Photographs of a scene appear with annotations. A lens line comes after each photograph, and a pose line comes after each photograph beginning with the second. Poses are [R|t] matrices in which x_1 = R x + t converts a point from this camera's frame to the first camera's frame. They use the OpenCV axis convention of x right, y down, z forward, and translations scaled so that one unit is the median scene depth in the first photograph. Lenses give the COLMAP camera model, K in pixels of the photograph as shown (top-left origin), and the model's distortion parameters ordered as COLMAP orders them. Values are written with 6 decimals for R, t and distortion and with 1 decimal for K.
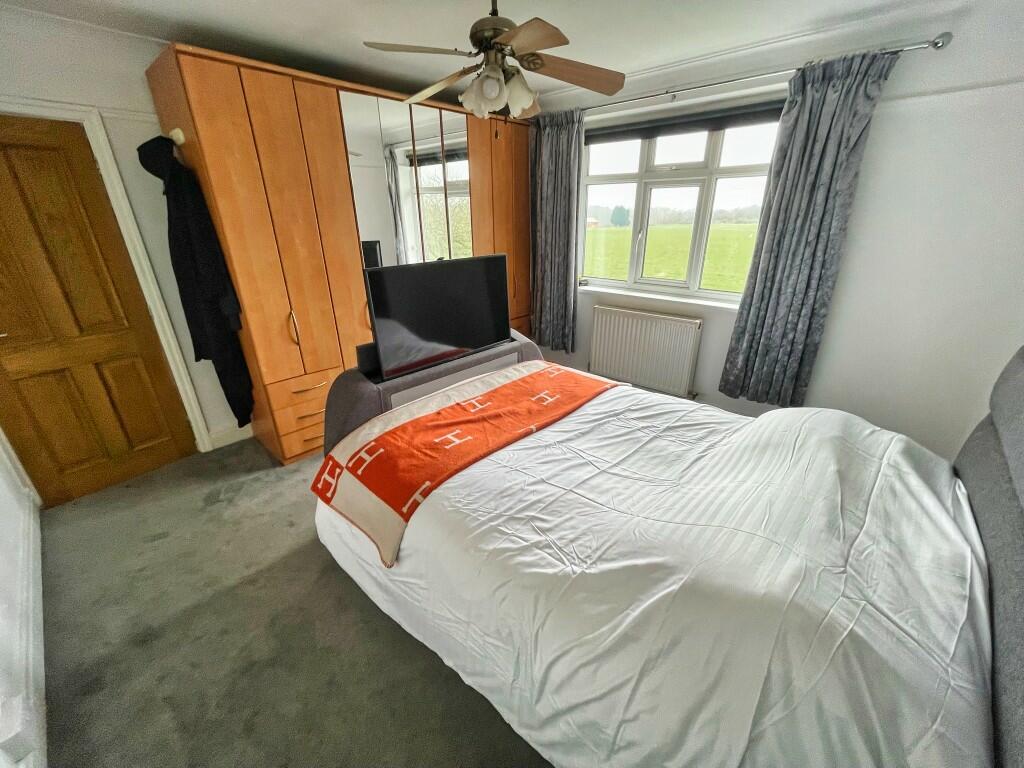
lens RADIAL K [[412.3, 0, 514.8], [0, 412.3, 387.0], [0, 0, 1]] dist [-0.005182, 0.001591]
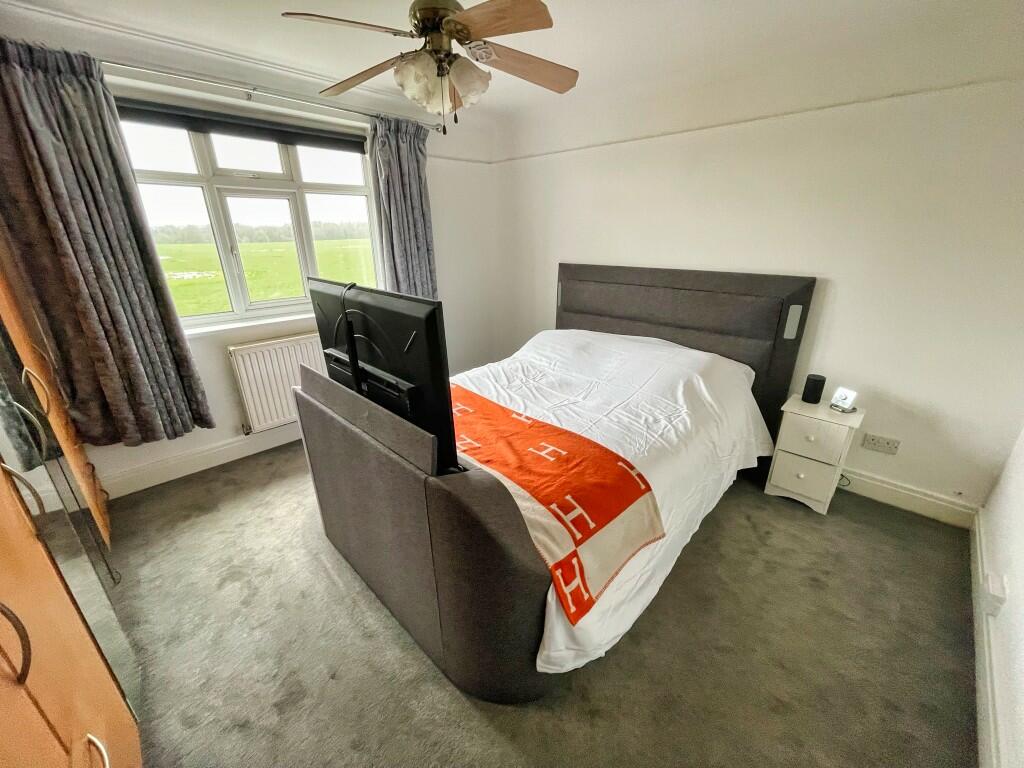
lens RADIAL K [[412.3, 0, 508.7], [0, 412.3, 388.4], [0, 0, 1]] dist [-0.005182, 0.001591]
pose [[0.048200, -0.348736, 0.935981, -0.632435], [0.390431, 0.869094, 0.303709, -0.206340], [-0.919370, 0.350797, 0.178048, 0.544250]]
